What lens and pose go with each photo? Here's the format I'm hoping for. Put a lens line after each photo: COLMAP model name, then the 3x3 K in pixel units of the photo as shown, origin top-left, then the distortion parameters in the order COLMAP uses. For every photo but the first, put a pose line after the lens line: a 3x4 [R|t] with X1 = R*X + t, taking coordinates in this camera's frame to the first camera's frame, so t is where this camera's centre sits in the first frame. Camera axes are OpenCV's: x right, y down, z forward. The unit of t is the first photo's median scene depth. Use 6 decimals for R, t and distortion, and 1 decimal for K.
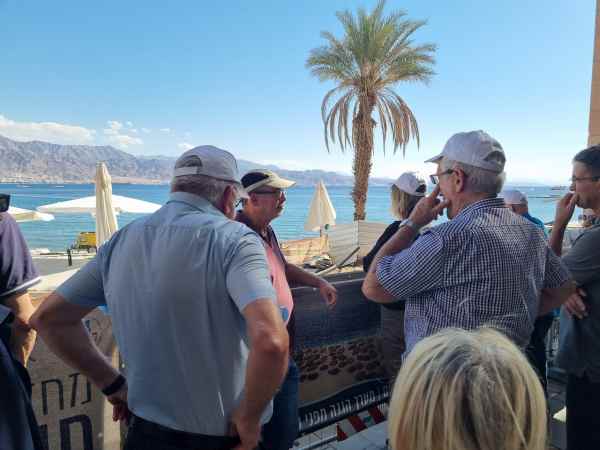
lens RADIAL K [[457.0, 0, 300.0], [0, 457.0, 225.0], [0, 0, 1]] dist [0.033162, 0.000695]
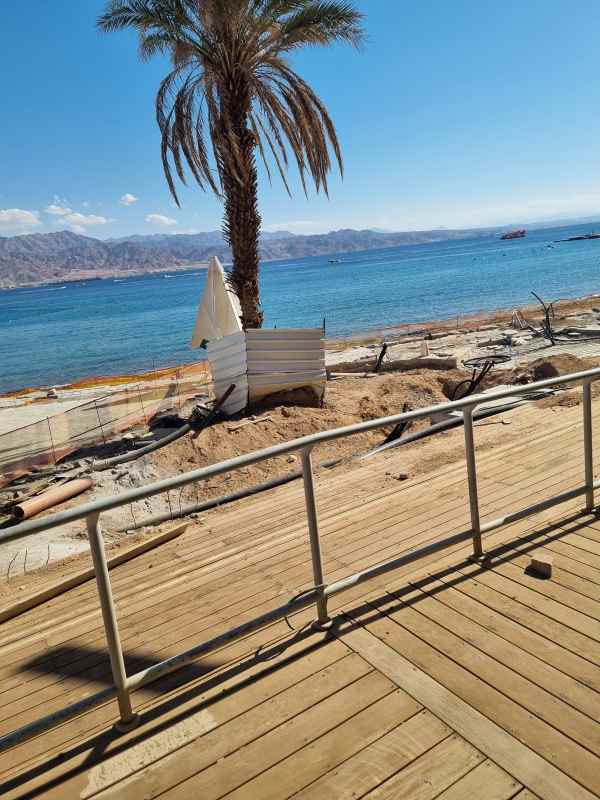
lens RADIAL K [[597.1, 0, 300.0], [0, 597.1, 400.0], [0, 0, 1]] dist [0.002444, 0.001380]
pose [[0.993242, -0.098084, -0.062052, 0.225092], [0.106232, 0.983622, 0.145612, -0.024096], [0.046753, -0.151220, 0.987394, 0.299445]]
